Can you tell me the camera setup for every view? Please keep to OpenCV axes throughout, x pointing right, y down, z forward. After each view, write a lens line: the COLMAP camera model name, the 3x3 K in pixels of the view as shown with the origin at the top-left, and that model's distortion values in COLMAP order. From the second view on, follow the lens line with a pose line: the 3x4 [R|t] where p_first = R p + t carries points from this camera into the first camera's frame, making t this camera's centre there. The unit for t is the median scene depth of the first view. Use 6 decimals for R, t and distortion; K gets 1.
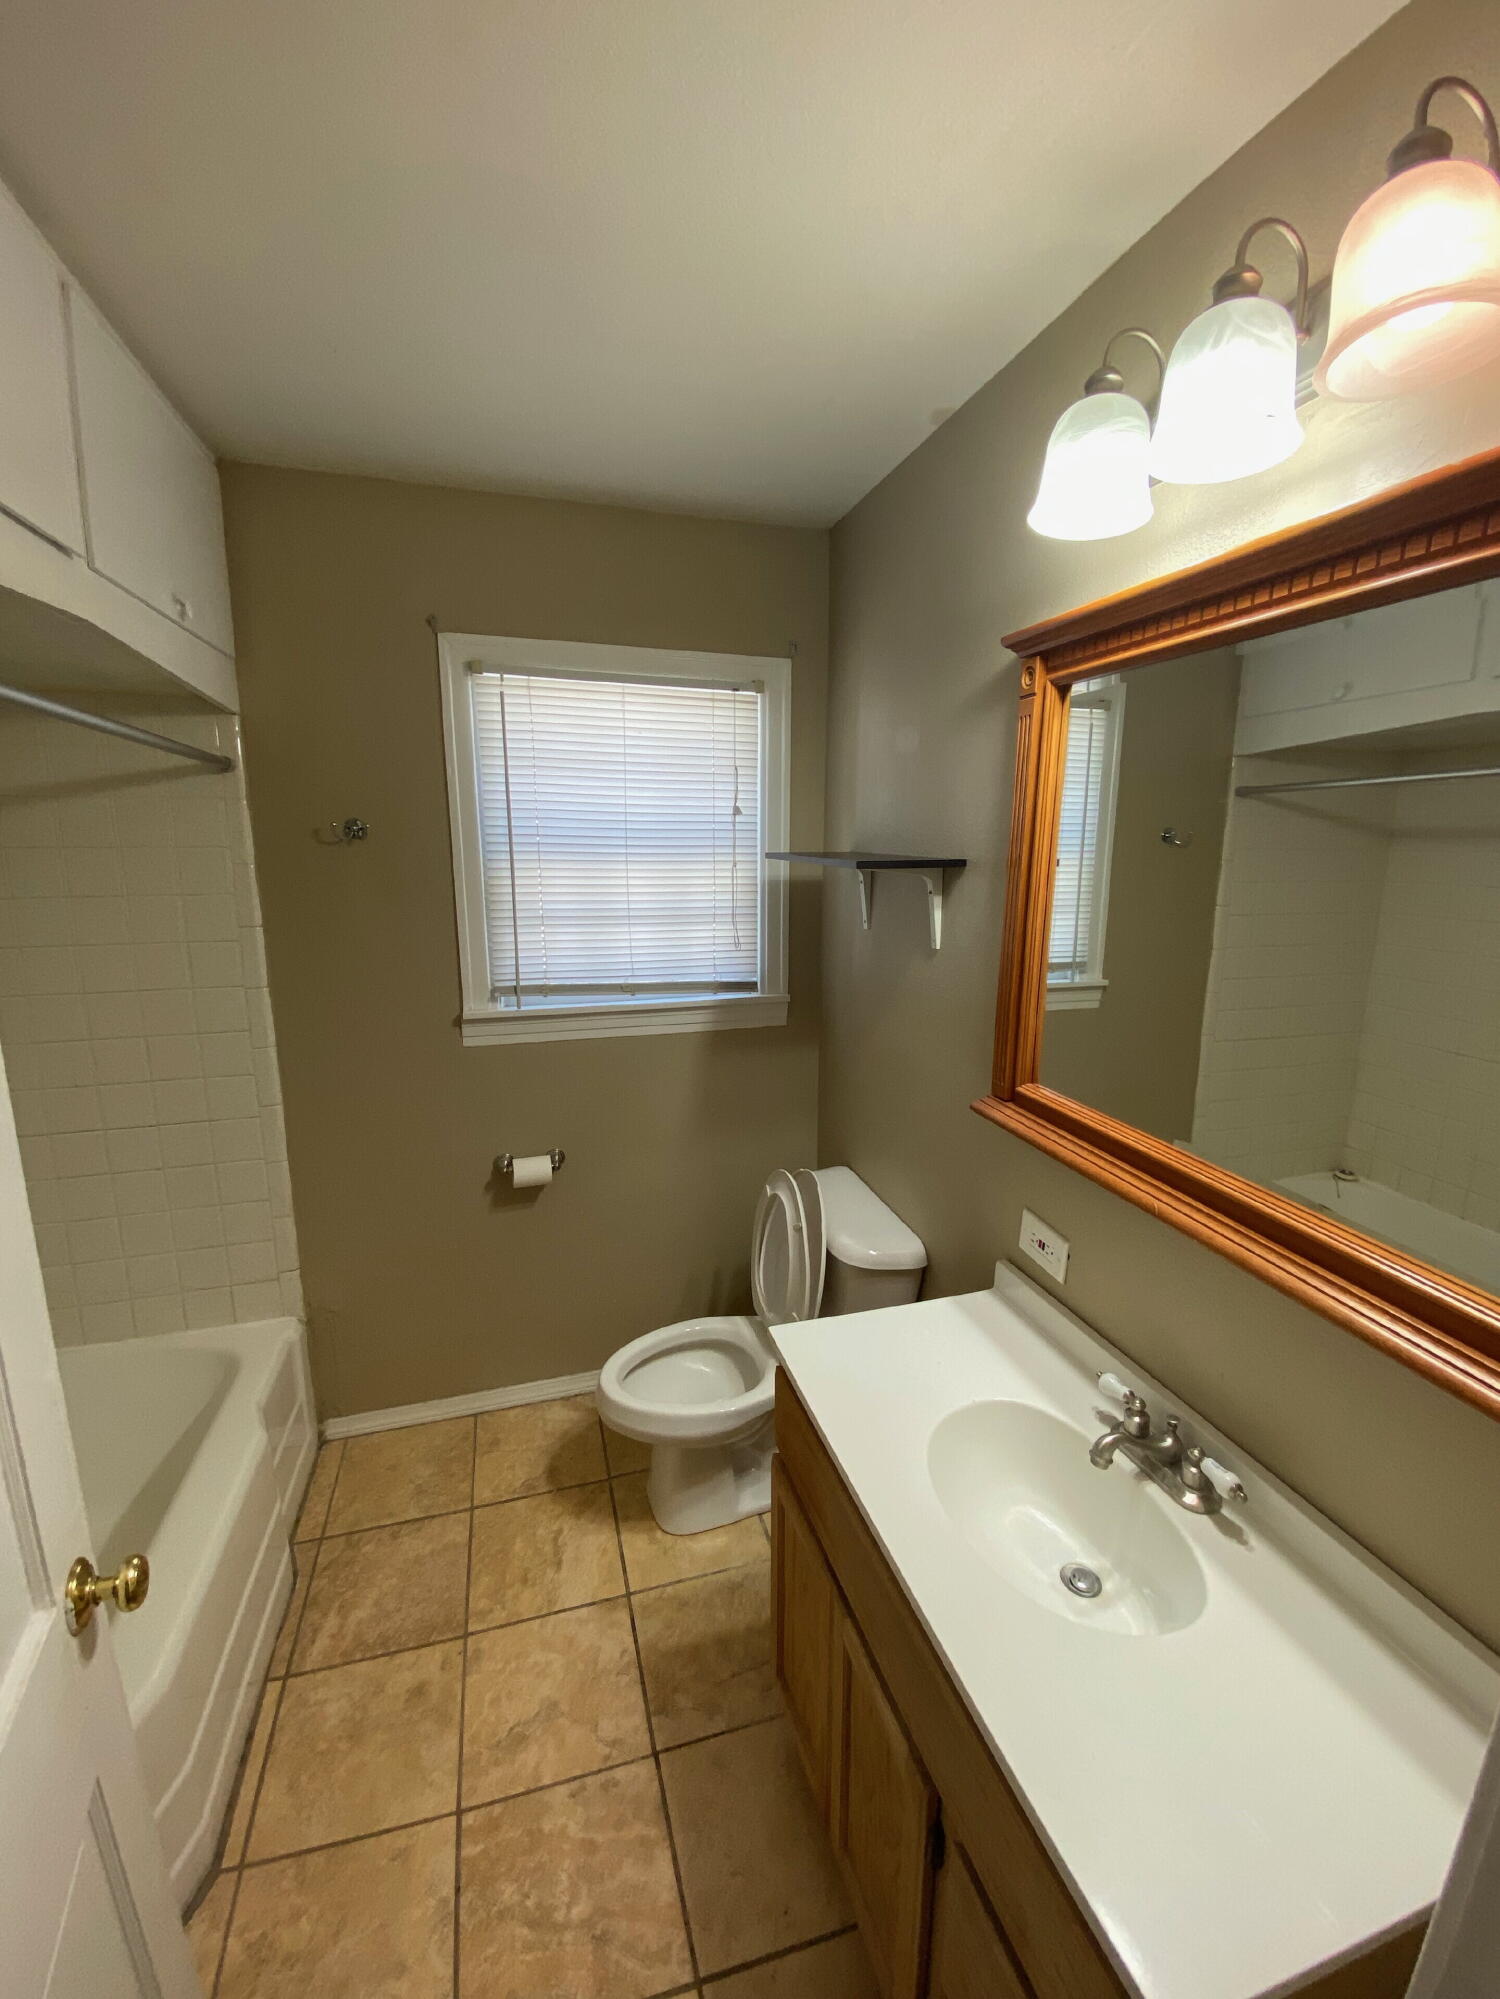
lens RADIAL K [[813.5, 0, 750.0], [0, 813.5, 999.5], [0, 0, 1]] dist [0.030983, -0.025018]
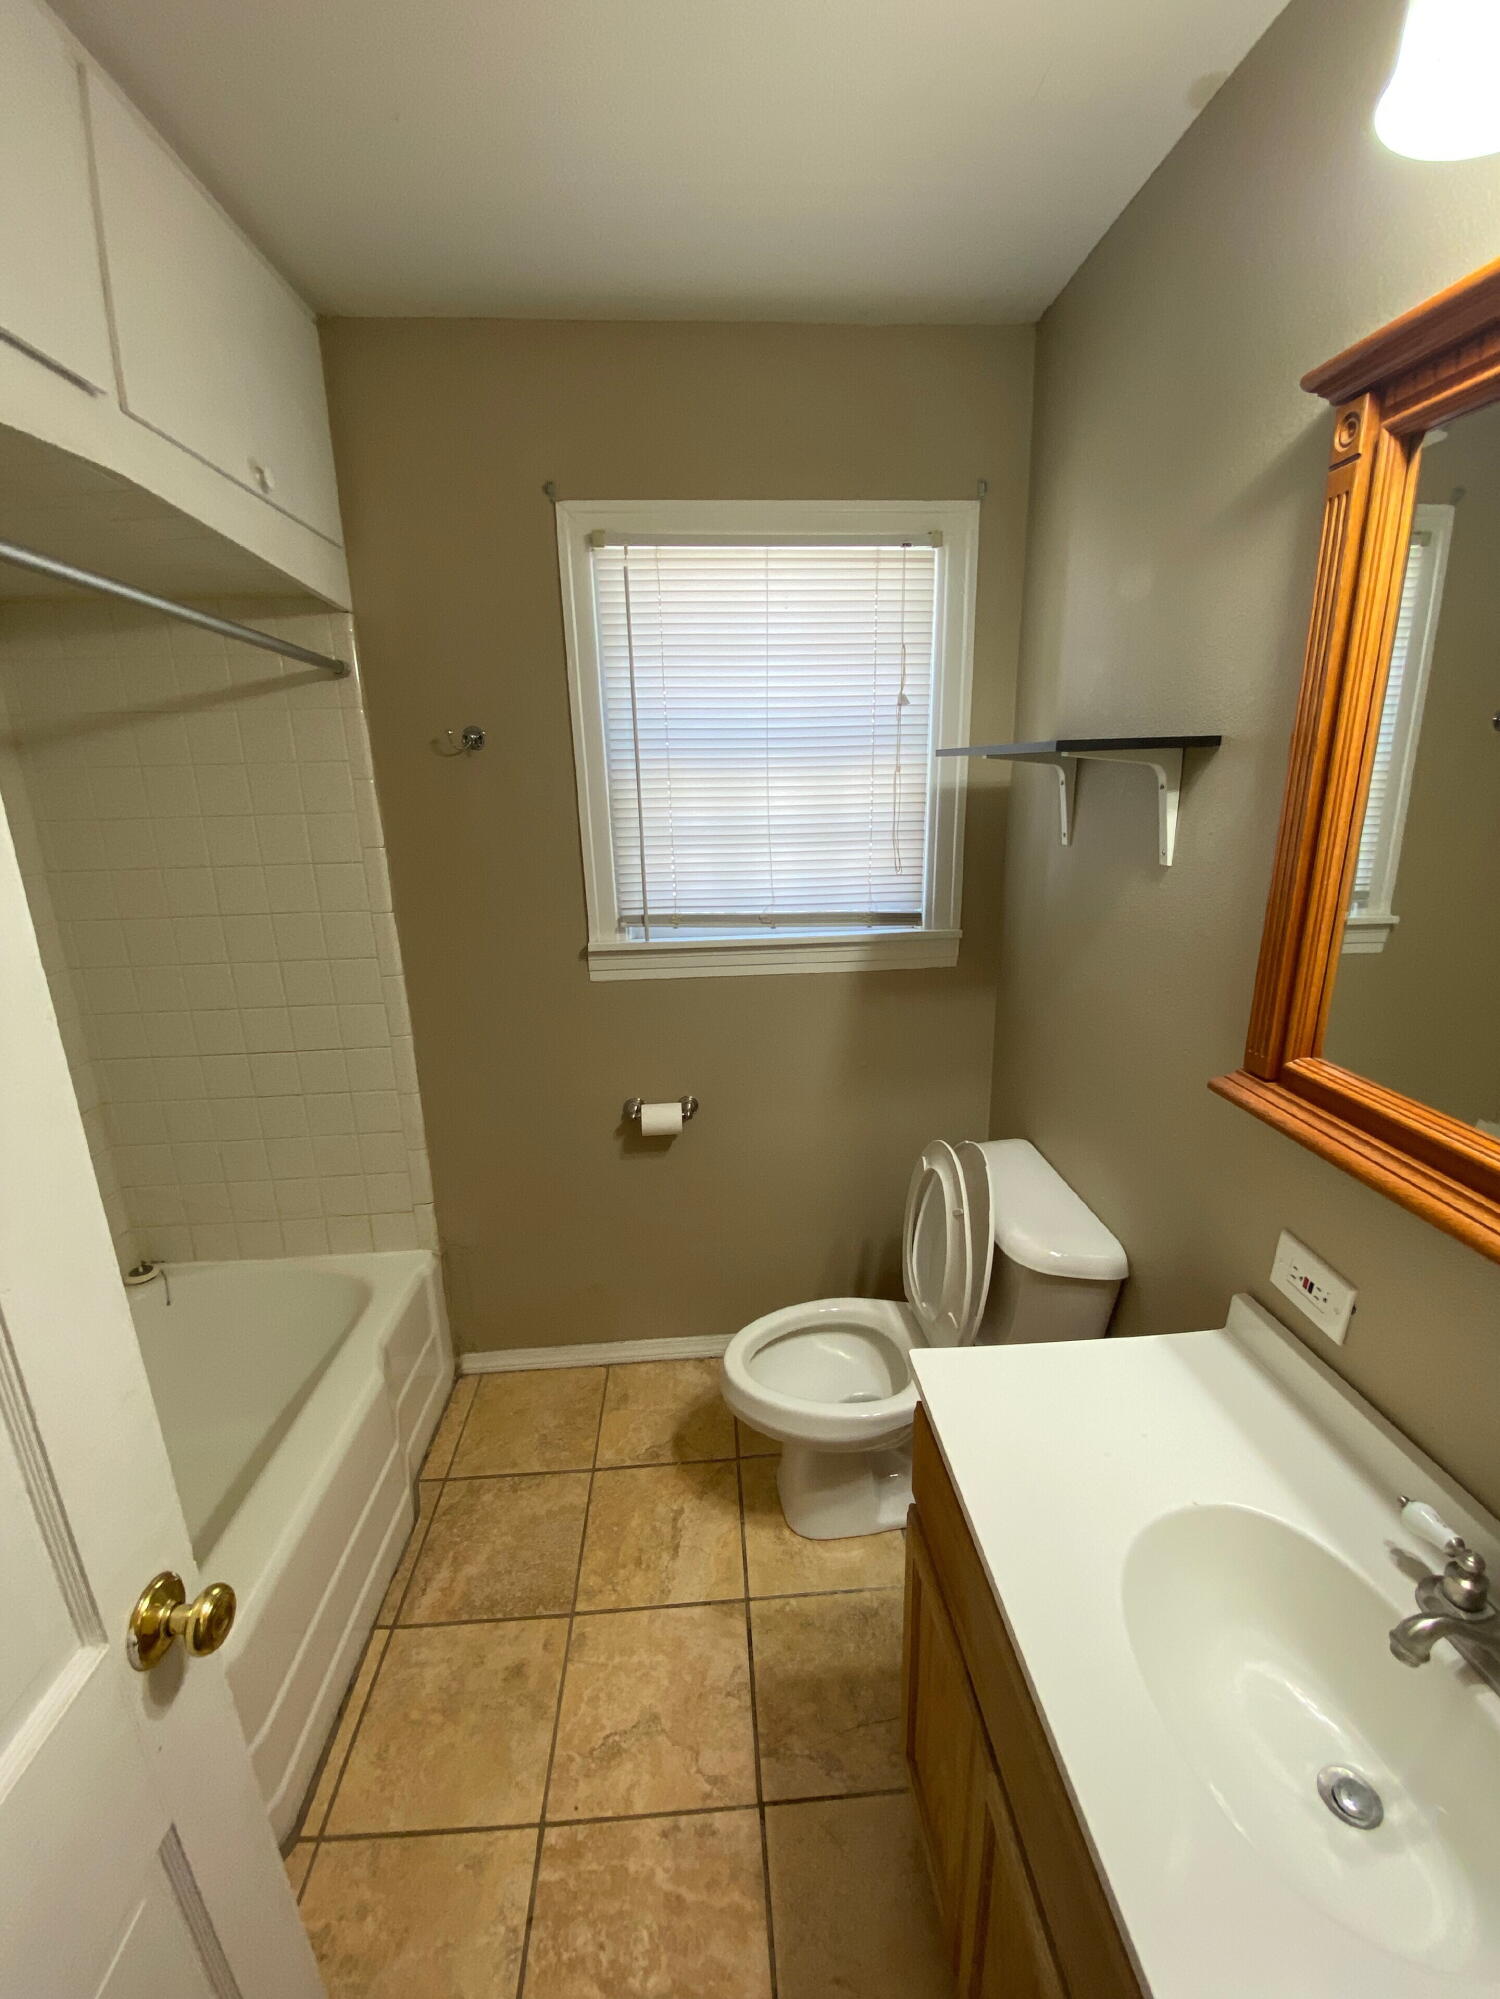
lens RADIAL K [[813.5, 0, 750.0], [0, 813.5, 999.5], [0, 0, 1]] dist [0.030983, -0.025018]
pose [[0.975394, 0.032820, -0.218013, 0.028078], [-0.016749, 0.997031, 0.075156, 0.008466], [0.219833, -0.069655, 0.973048, 0.183766]]
